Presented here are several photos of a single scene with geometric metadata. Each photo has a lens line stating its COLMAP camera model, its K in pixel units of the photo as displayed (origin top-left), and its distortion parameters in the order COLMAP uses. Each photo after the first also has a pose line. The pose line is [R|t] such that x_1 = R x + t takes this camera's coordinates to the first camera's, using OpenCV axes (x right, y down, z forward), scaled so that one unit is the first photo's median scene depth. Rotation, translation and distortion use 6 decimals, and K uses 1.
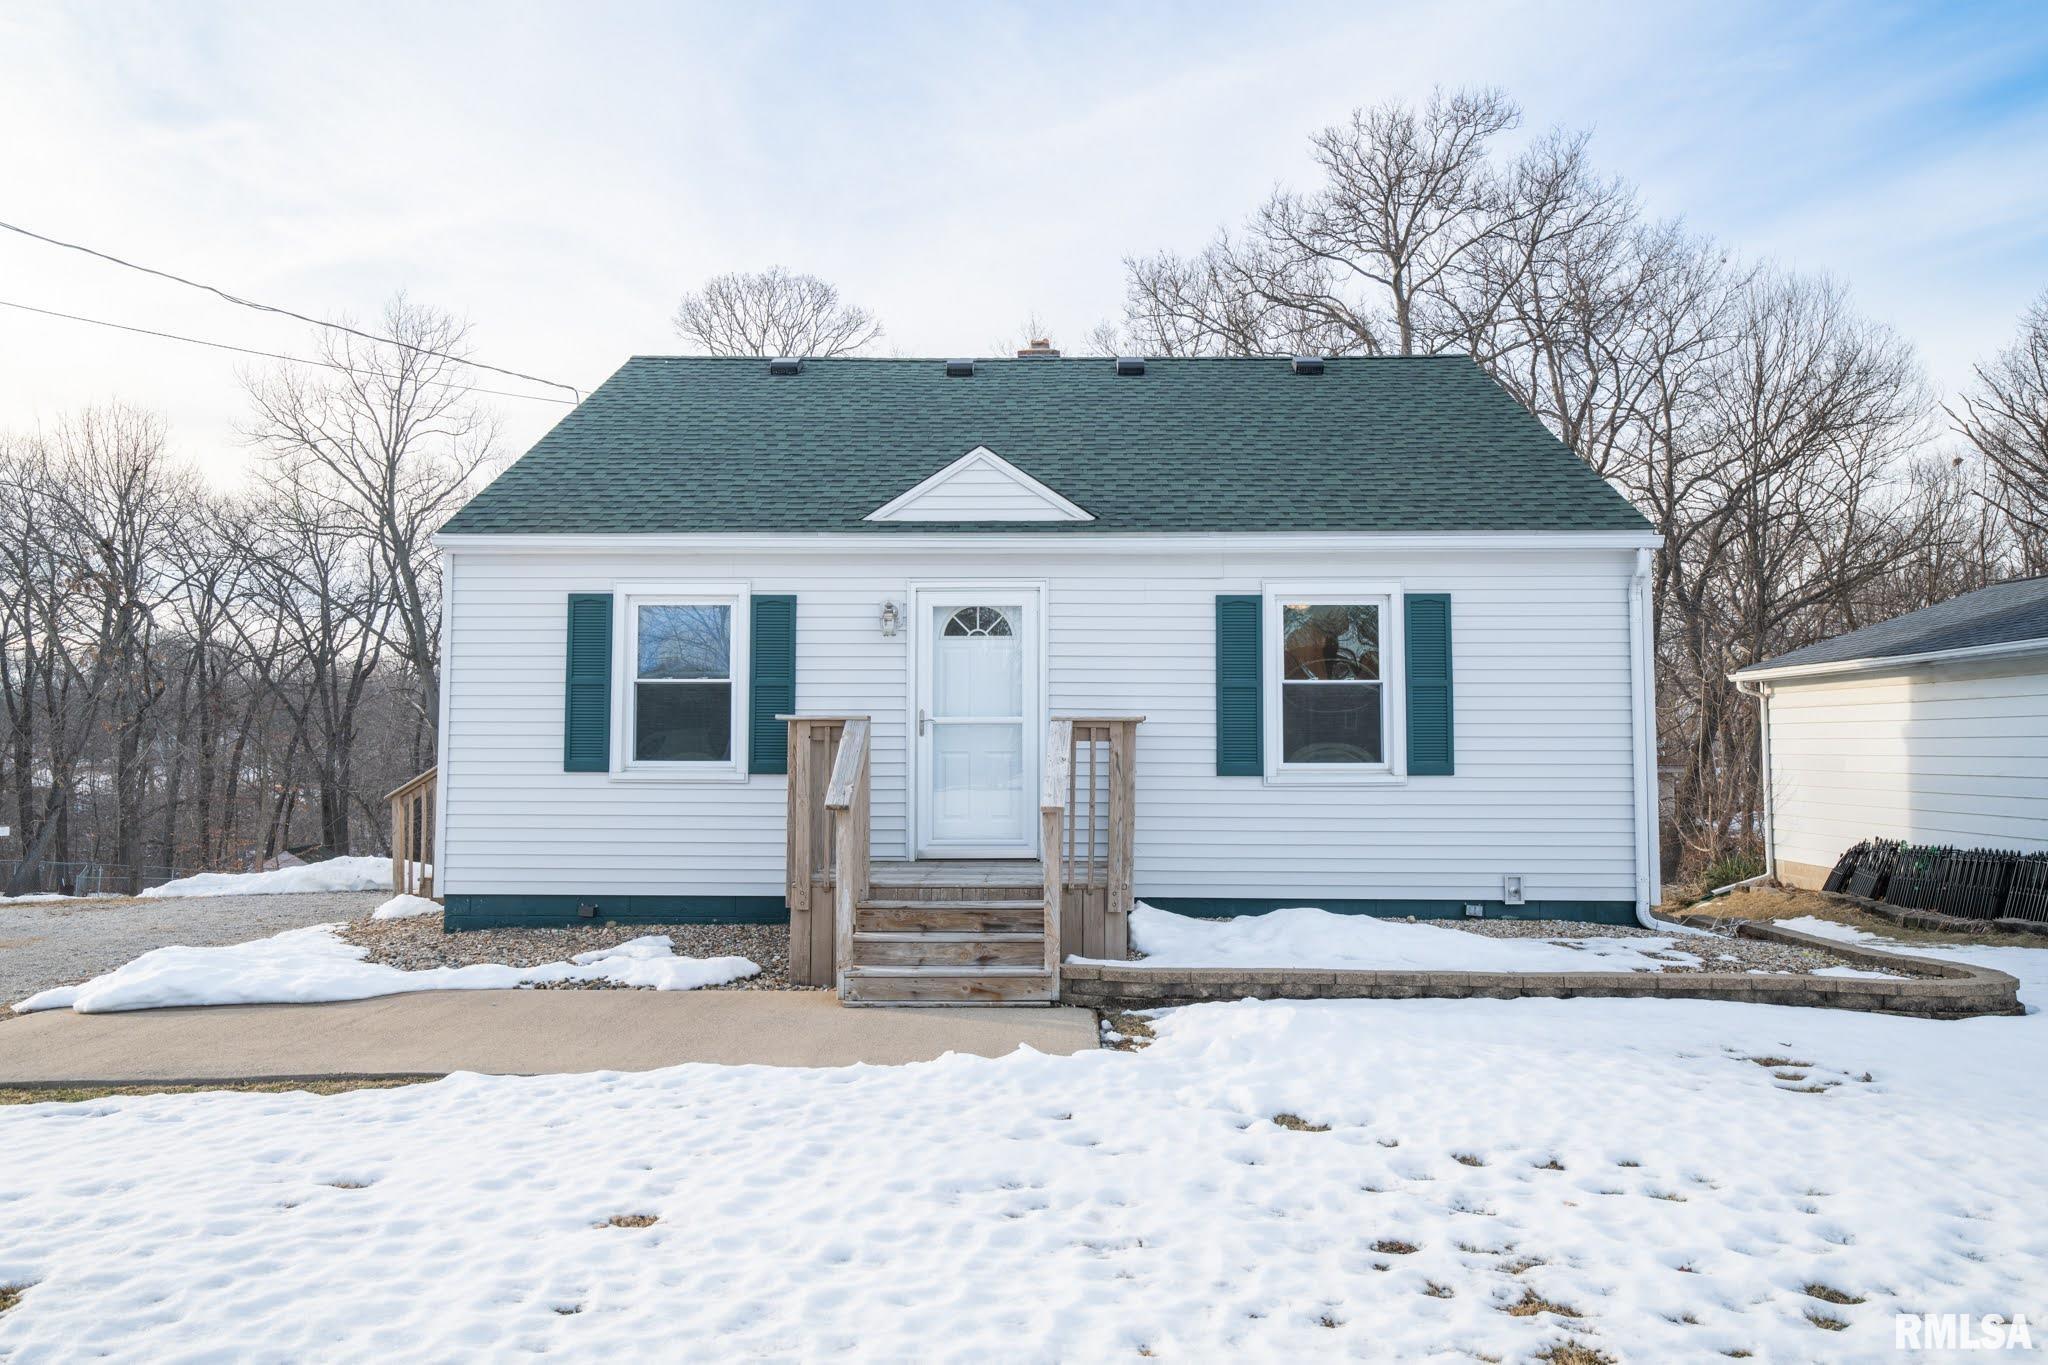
lens RADIAL K [[1386.4, 0, 1022.9], [0, 1386.4, 681.4], [0, 0, 1]] dist [-0.017587, -0.001625]
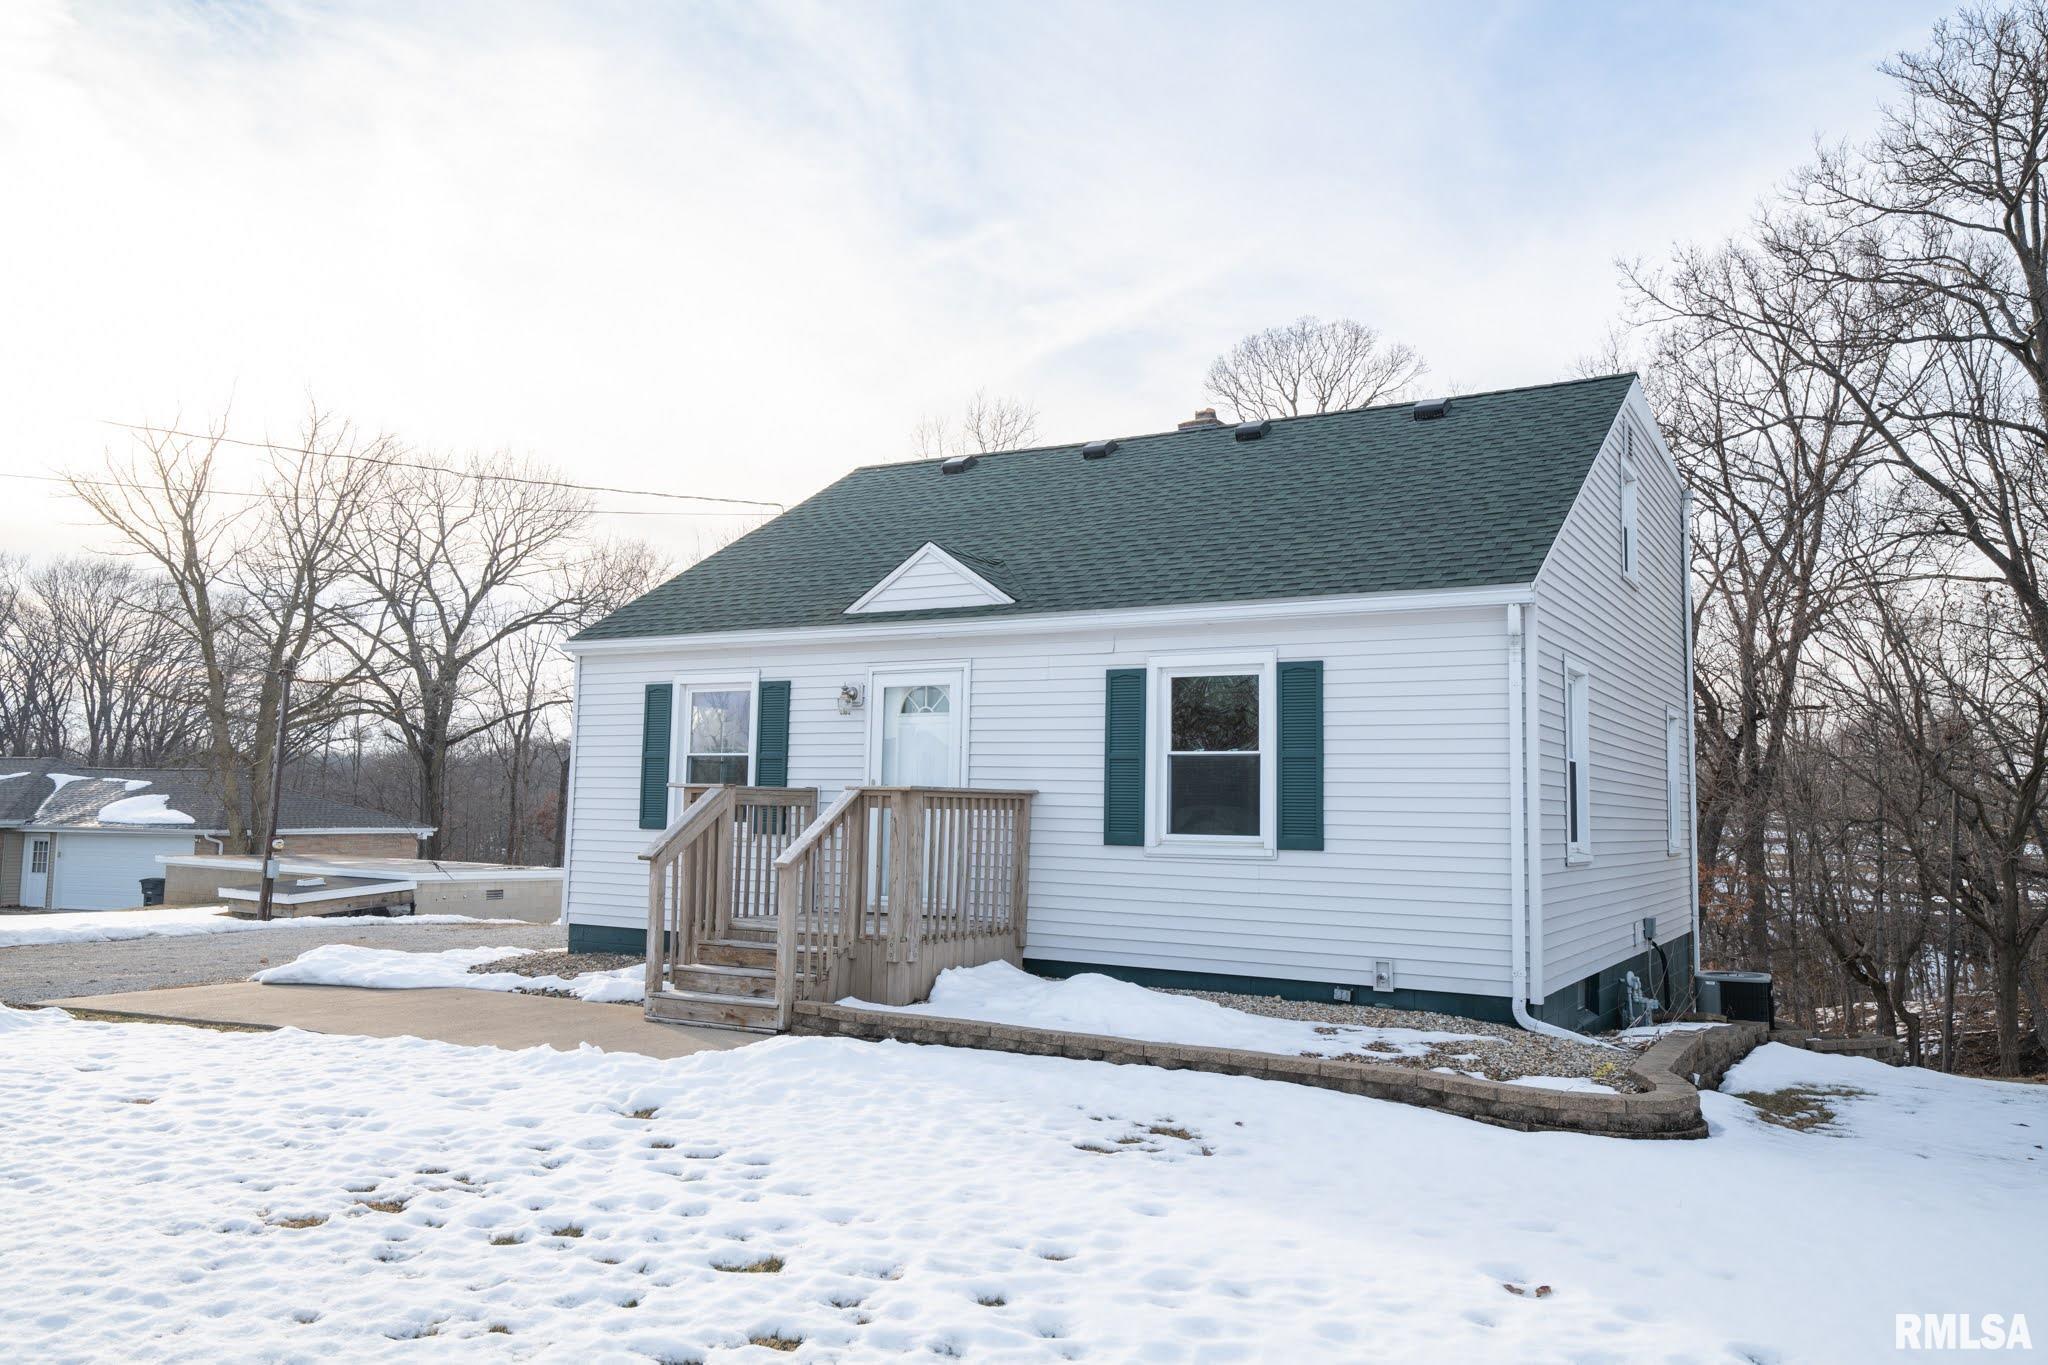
lens RADIAL K [[1539.0, 0, 1024.4], [0, 1539.0, 674.9], [0, 0, 1]] dist [-0.009405, 0.000770]
pose [[0.870579, -0.029836, -0.491123, 0.648824], [0.004826, 0.998630, -0.052112, 0.001087], [0.492005, 0.042997, 0.869530, -0.026569]]
